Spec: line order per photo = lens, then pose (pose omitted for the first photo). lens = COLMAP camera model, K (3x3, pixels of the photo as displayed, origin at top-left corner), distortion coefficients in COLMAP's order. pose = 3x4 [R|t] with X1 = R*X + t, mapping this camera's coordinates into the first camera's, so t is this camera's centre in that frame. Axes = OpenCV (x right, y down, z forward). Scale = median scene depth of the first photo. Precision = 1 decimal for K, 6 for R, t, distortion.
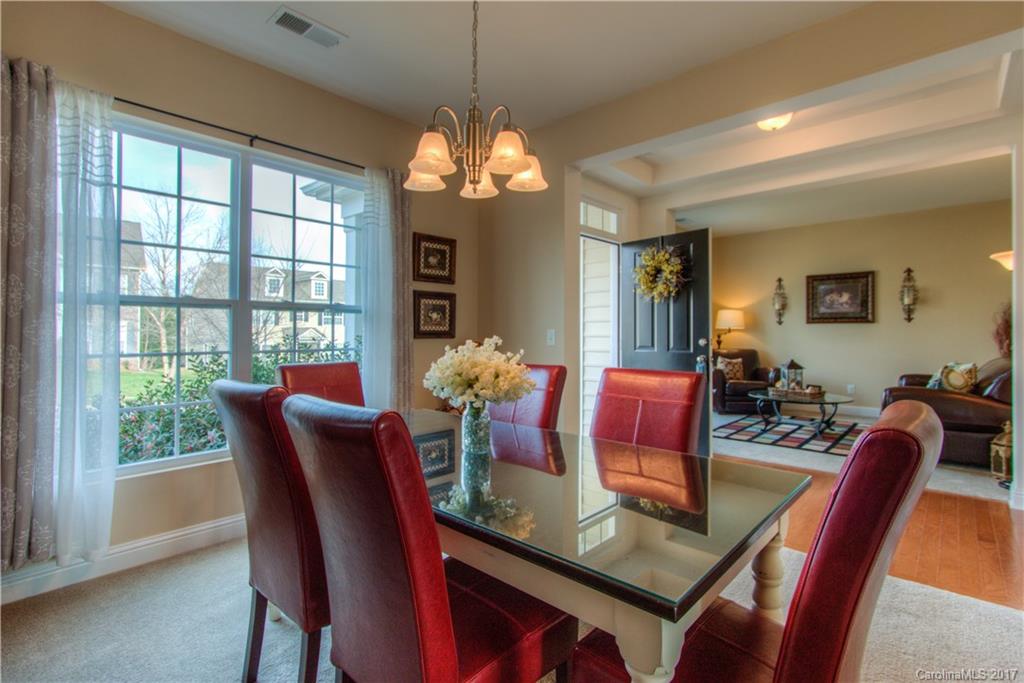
lens RADIAL K [[494.6, 0, 508.8], [0, 494.6, 335.6], [0, 0, 1]] dist [0.005130, 0.002971]
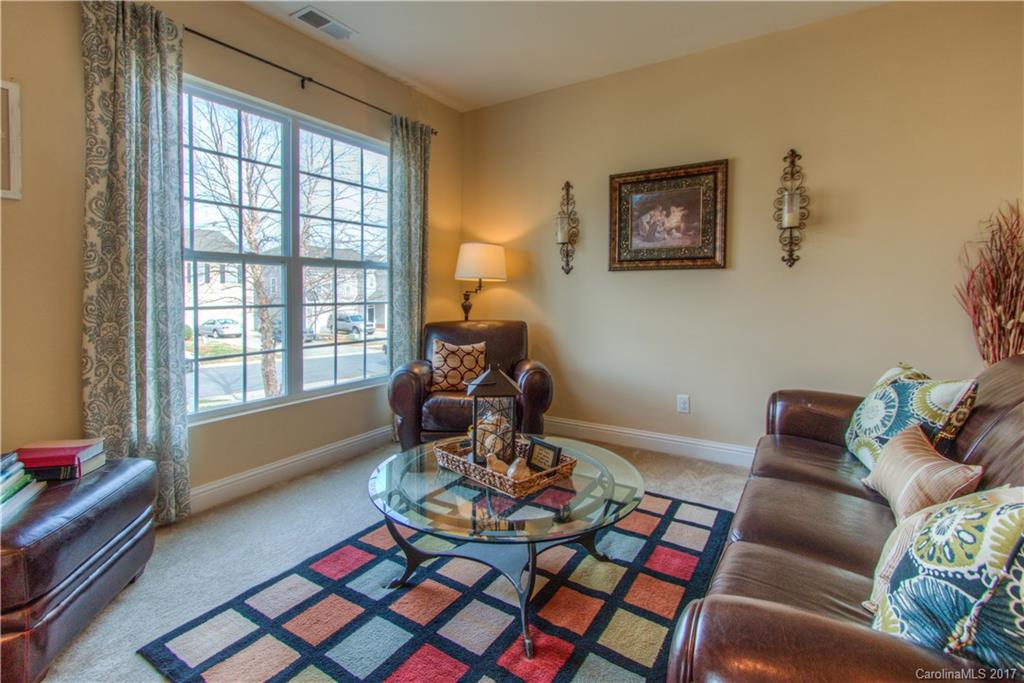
lens RADIAL K [[494.6, 0, 508.9], [0, 494.6, 319.4], [0, 0, 1]] dist [0.005130, 0.002971]
pose [[0.982417, -0.009394, 0.186462, 0.427020], [-0.000097, 0.998707, 0.050830, -0.000719], [-0.186698, -0.049955, 0.981146, 0.549694]]
